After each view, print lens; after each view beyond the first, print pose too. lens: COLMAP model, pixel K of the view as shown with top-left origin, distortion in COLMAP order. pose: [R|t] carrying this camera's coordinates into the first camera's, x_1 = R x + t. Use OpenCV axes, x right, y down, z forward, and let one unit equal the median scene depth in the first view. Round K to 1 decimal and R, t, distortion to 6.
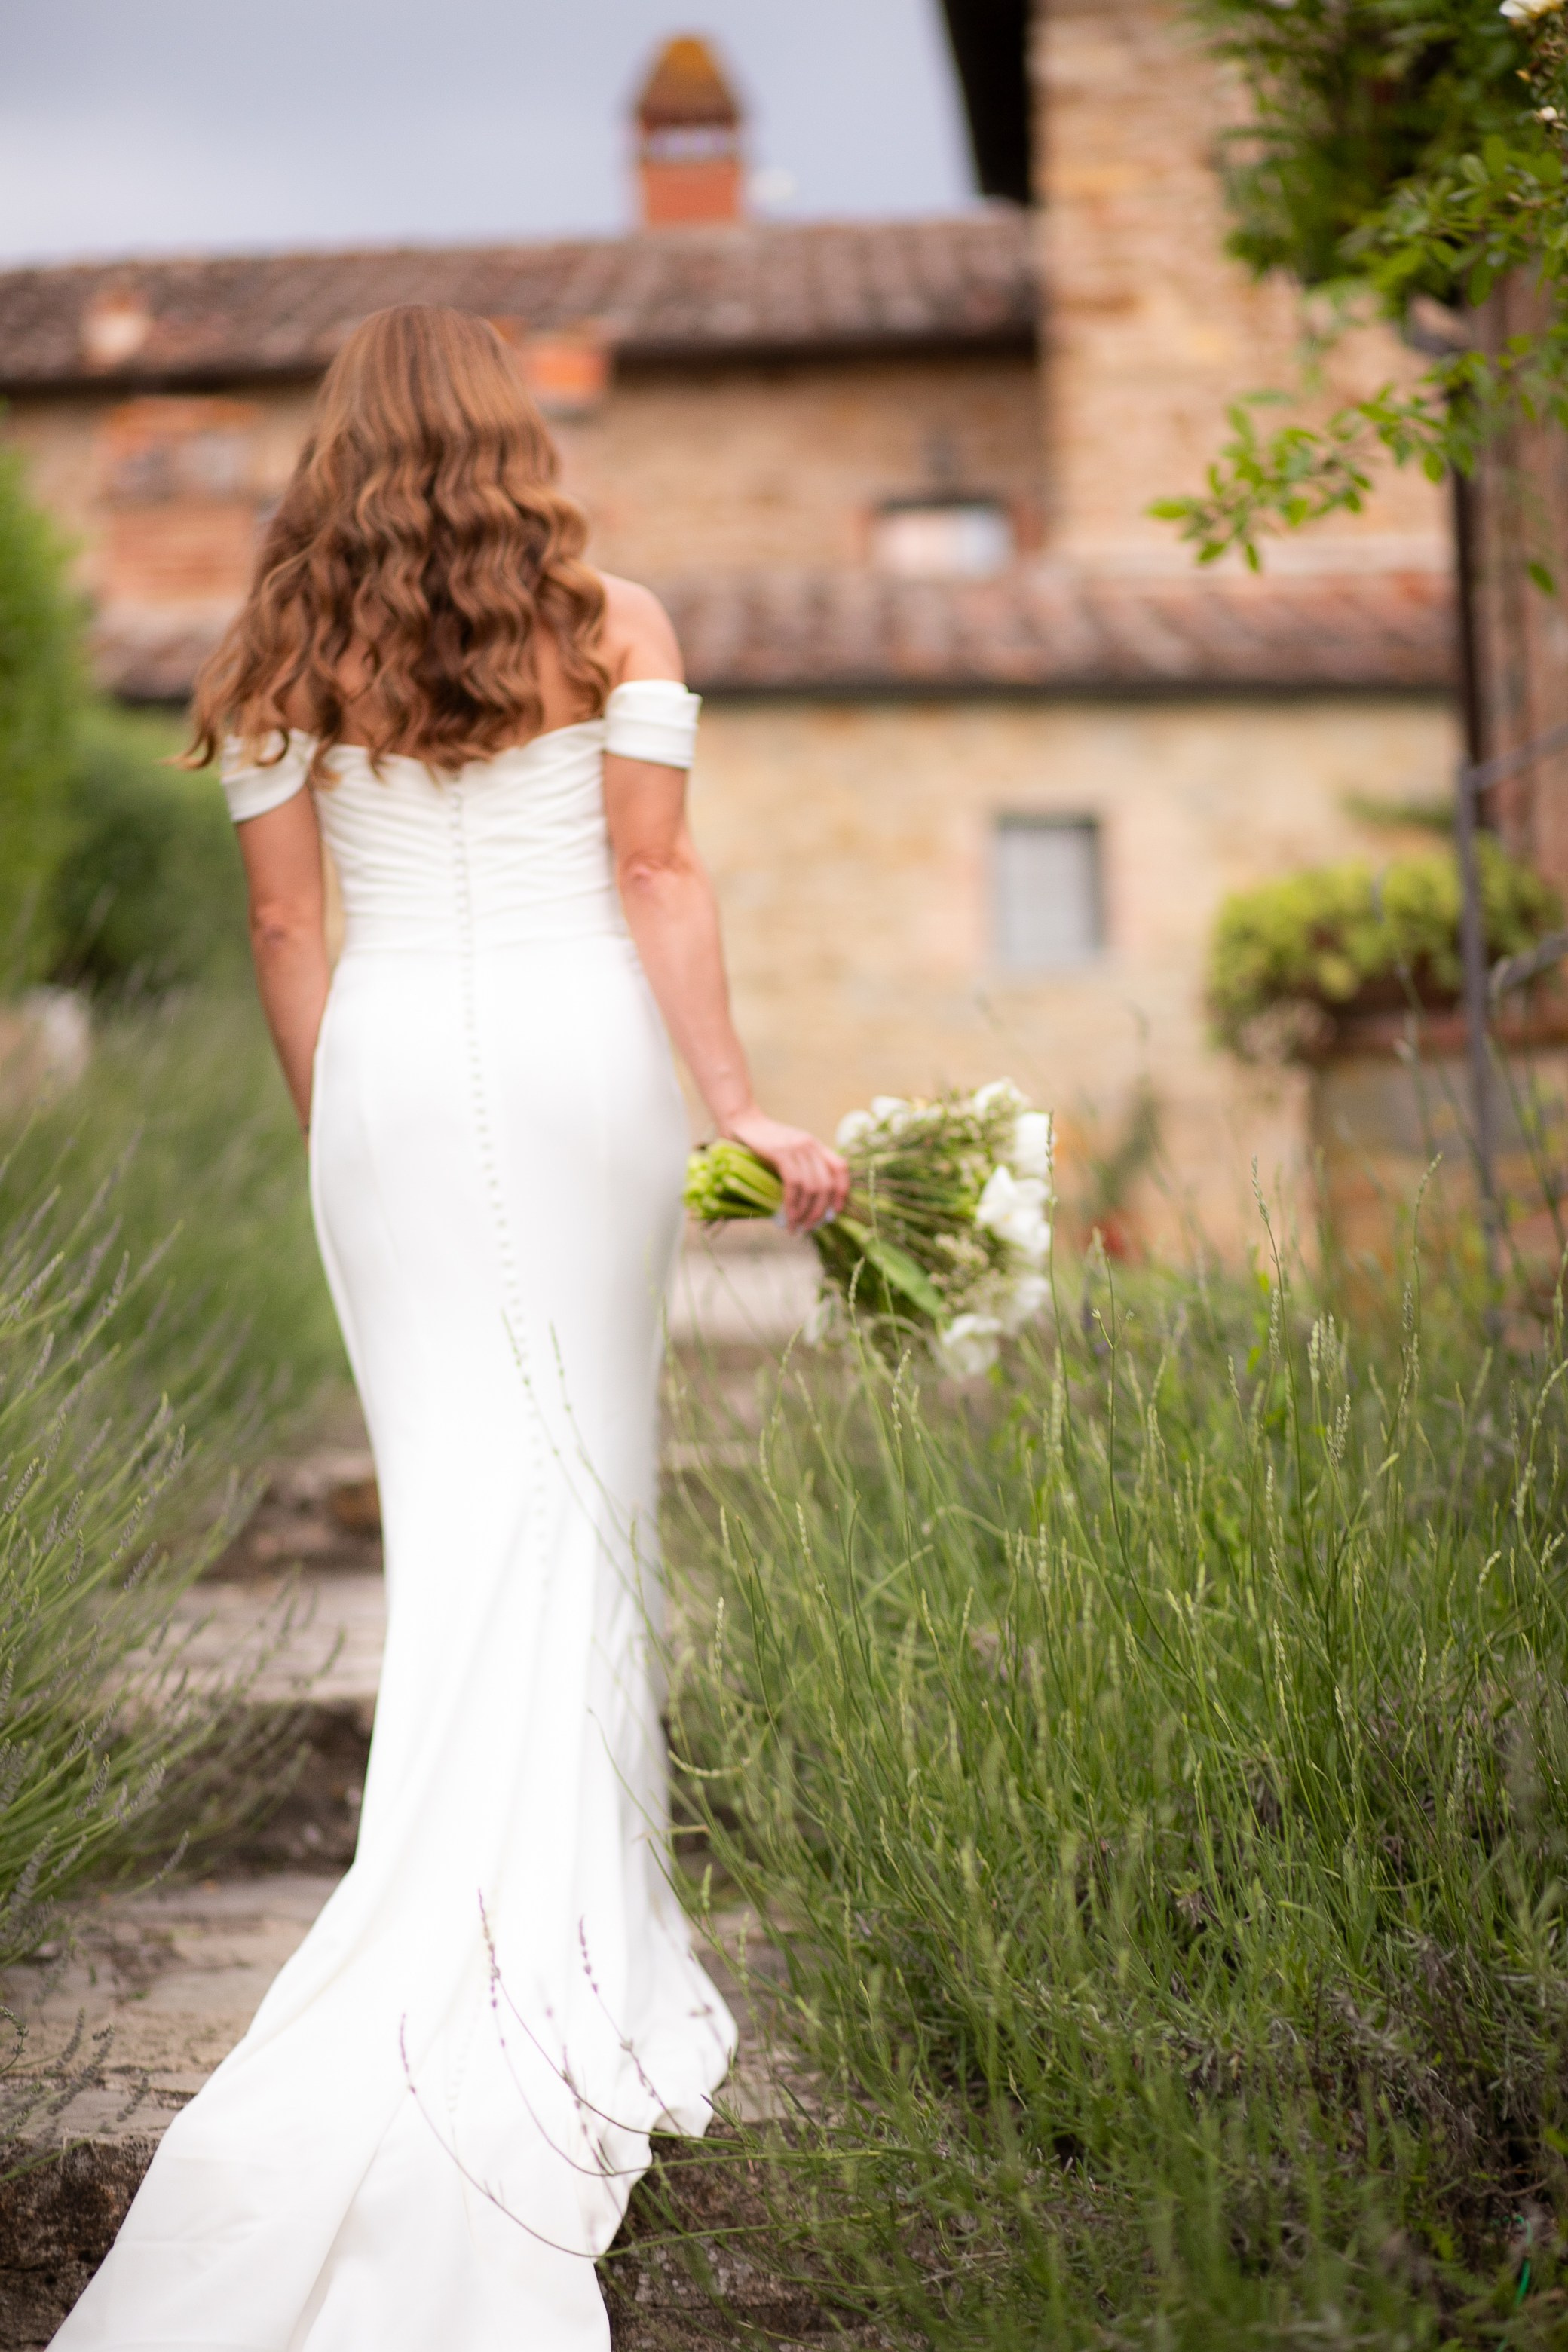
lens RADIAL K [[6209.2, 0, 784.0], [0, 6209.2, 1176.0], [0, 0, 1]] dist [-0.164366, -1.250944]
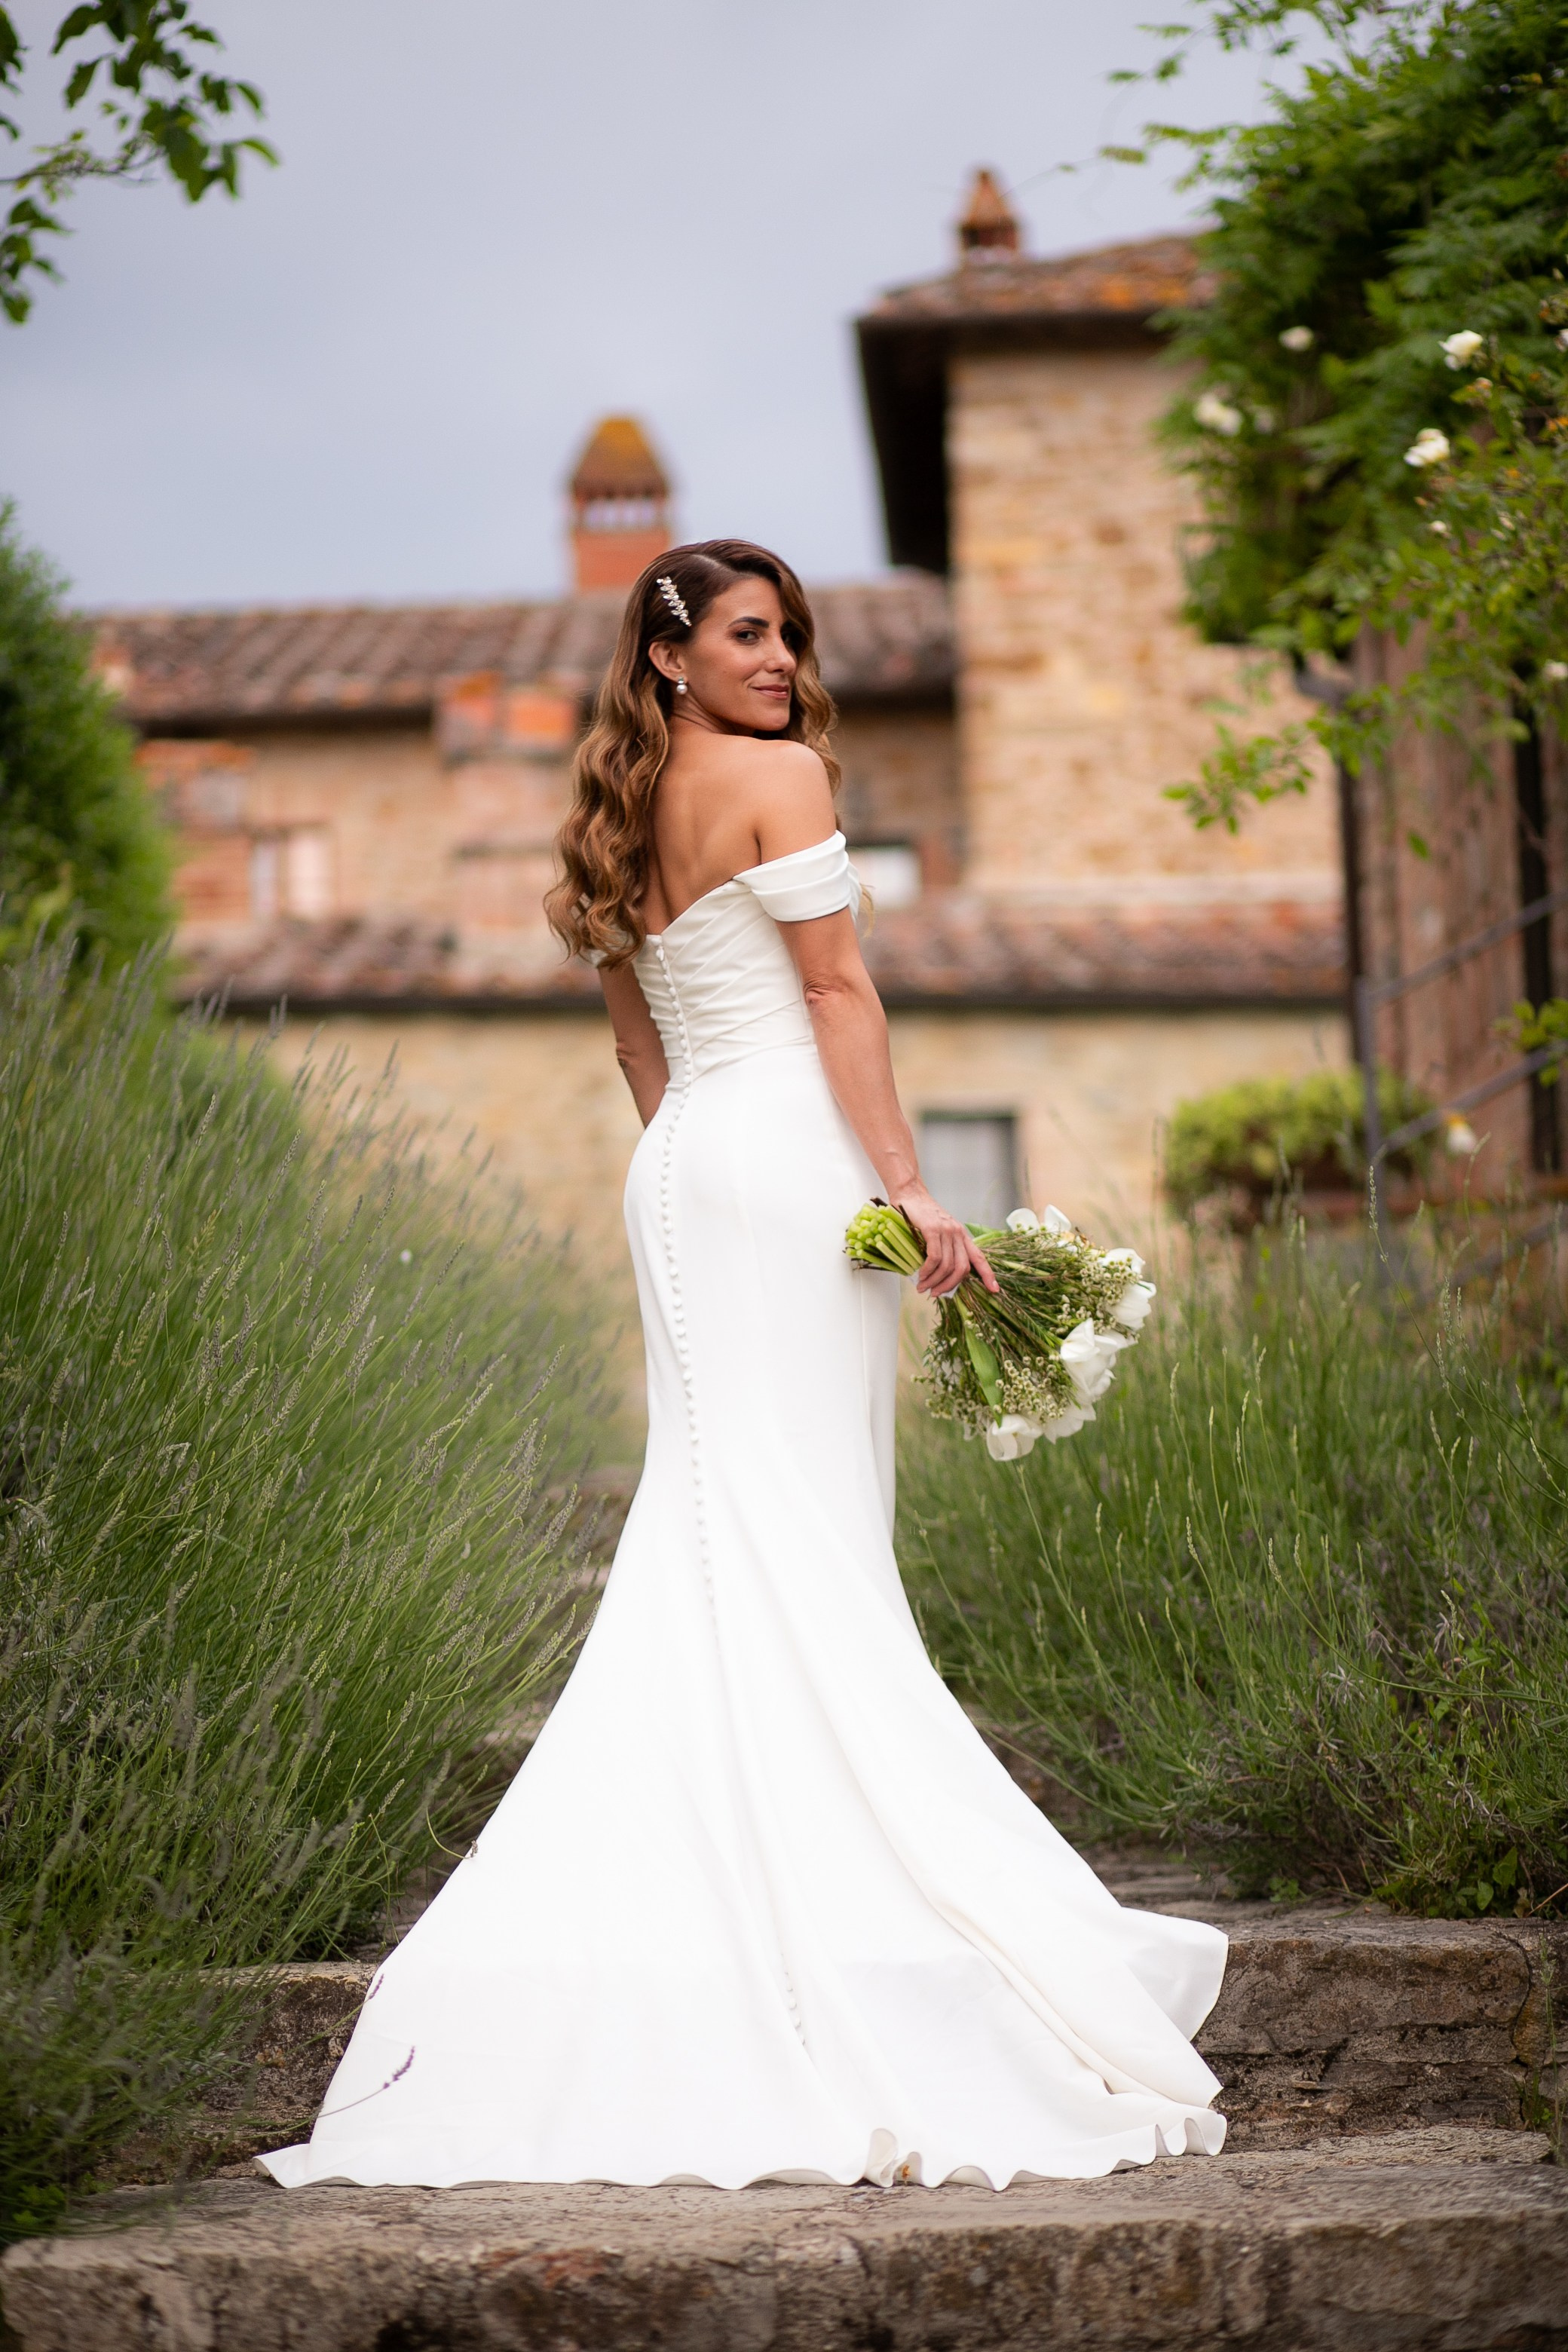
lens RADIAL K [[5837.9, 0, 784.0], [0, 5837.9, 1176.0], [0, 0, 1]] dist [0.129992, -3.736509]
pose [[0.999840, 0.004981, 0.017197, -0.010185], [-0.004067, 0.998598, -0.052784, 0.010720], [-0.017435, 0.052706, 0.998458, -0.071820]]
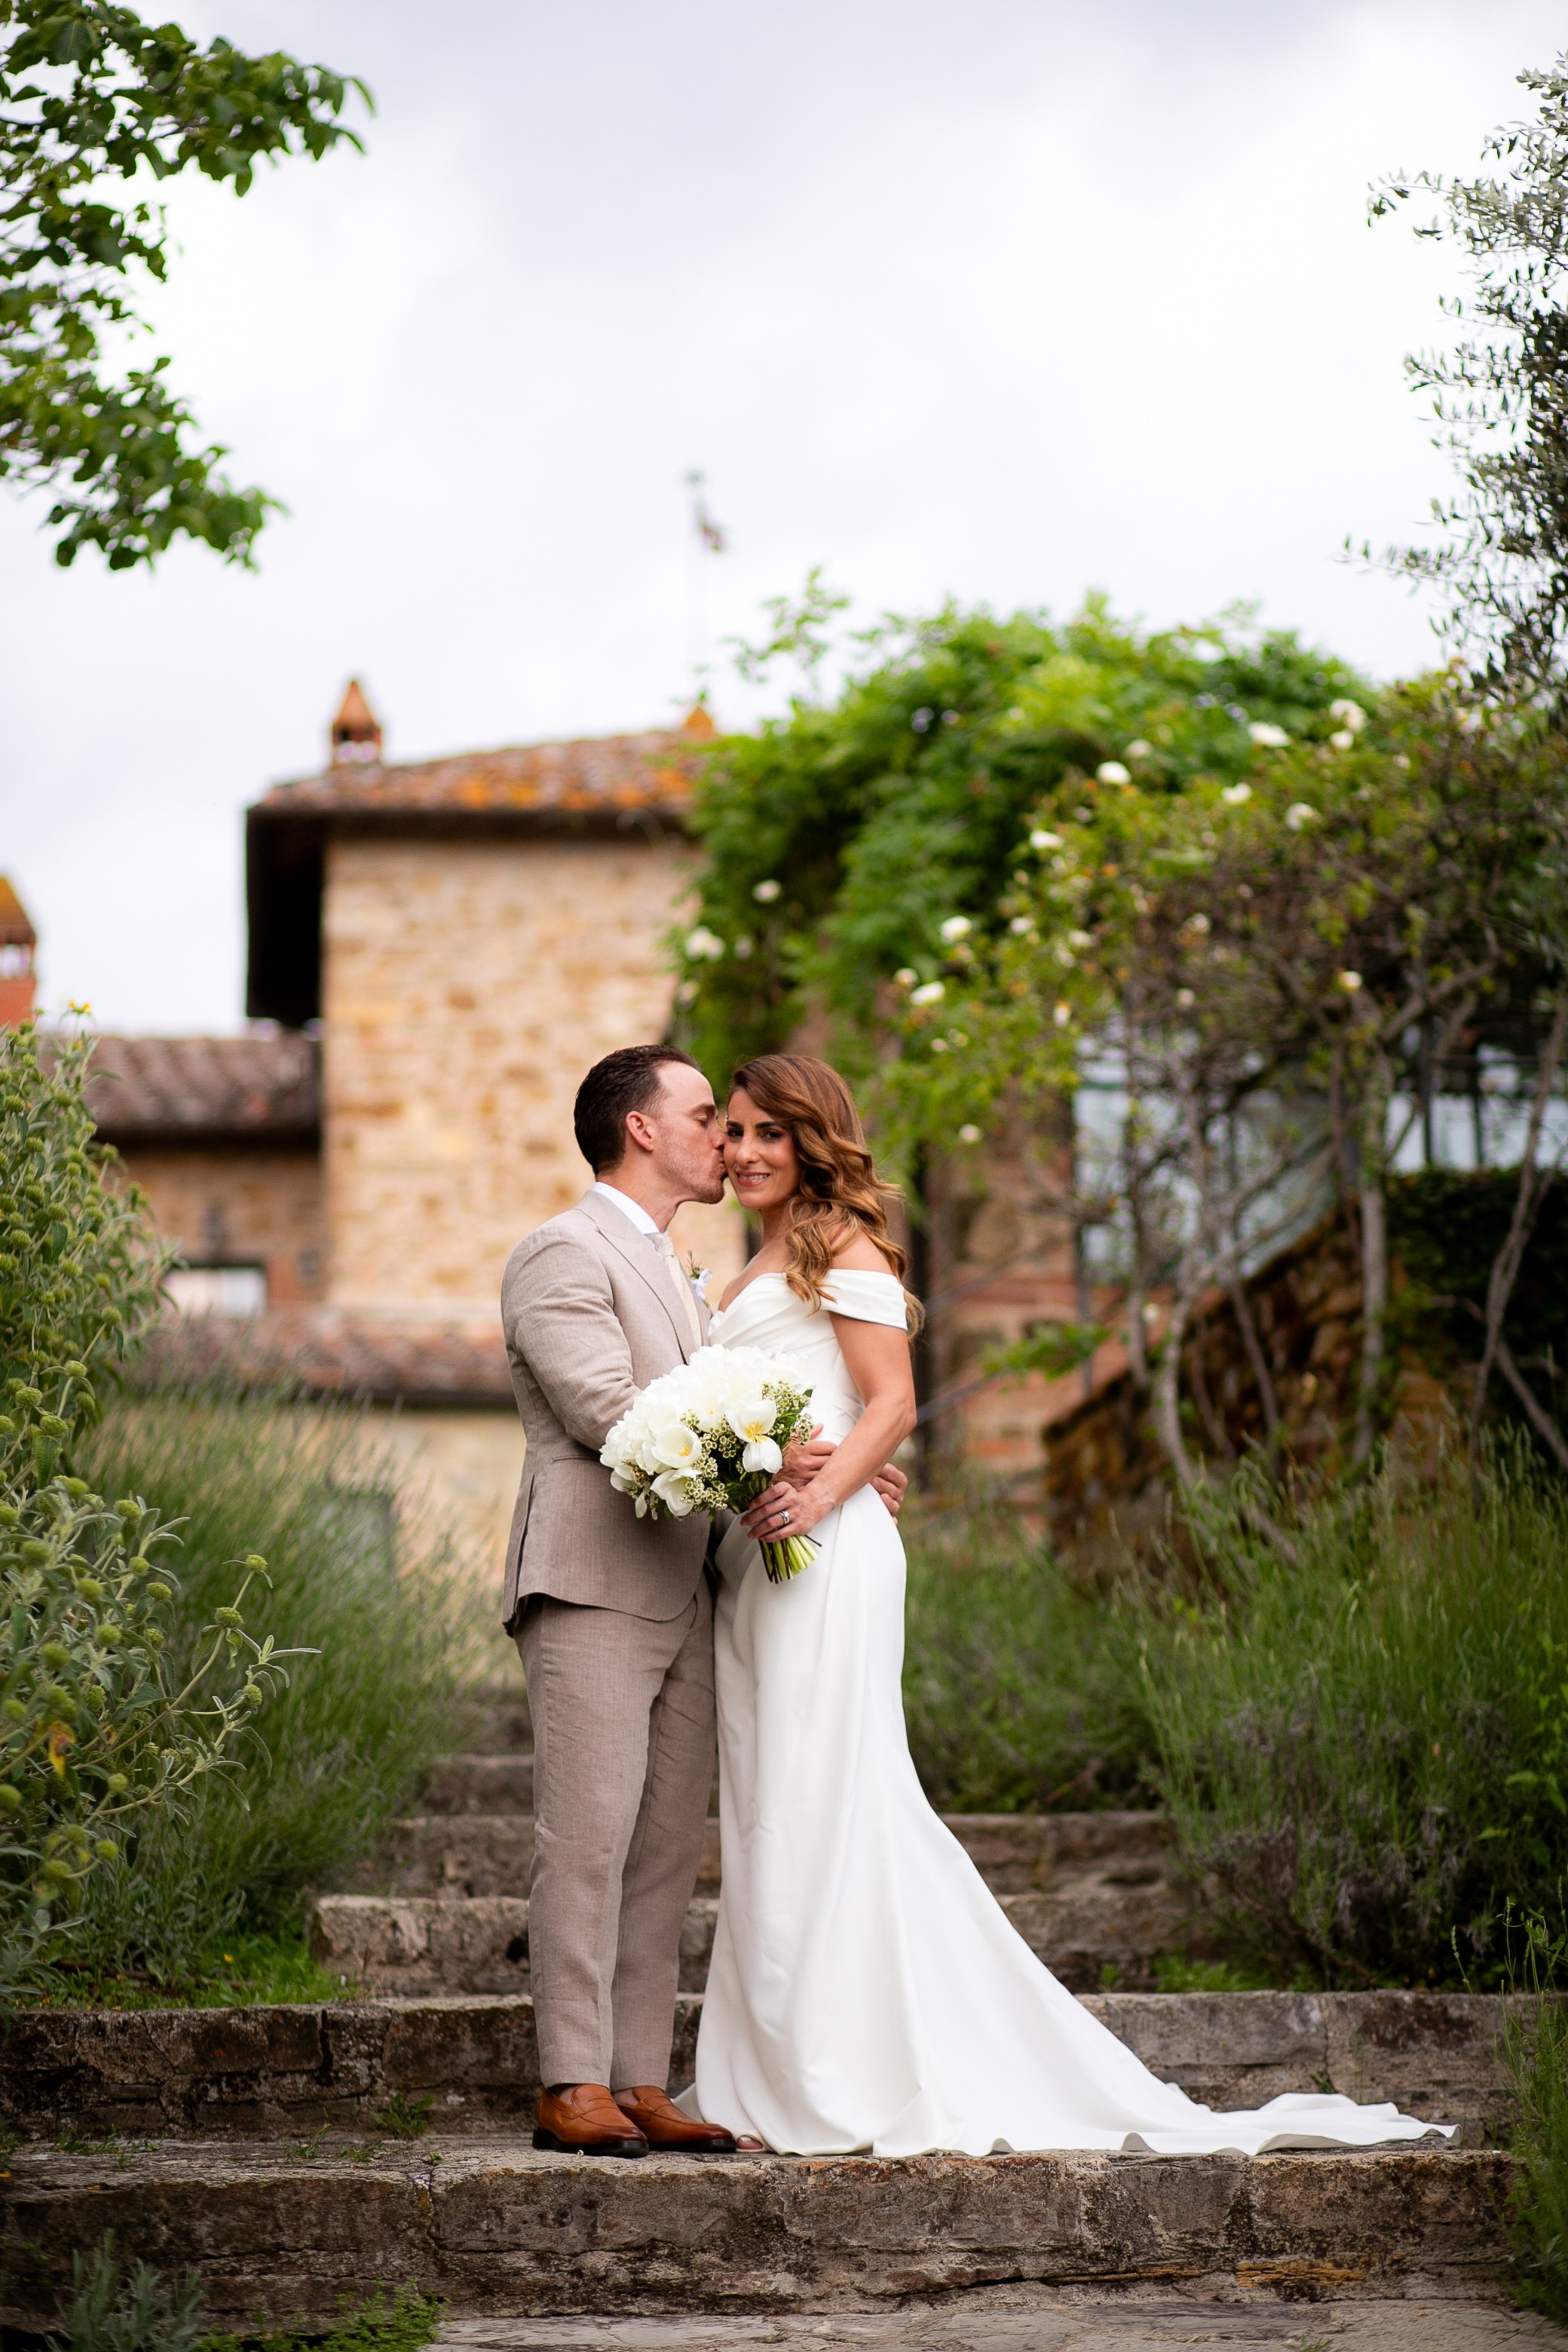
lens RADIAL K [[5837.9, 0, 784.0], [0, 5837.9, 1176.0], [0, 0, 1]] dist [0.129992, -3.736509]
pose [[0.987320, 0.043705, 0.152610, -0.069266], [-0.023655, 0.991126, -0.130803, 0.041839], [-0.156973, 0.125534, 0.979592, -0.286367]]
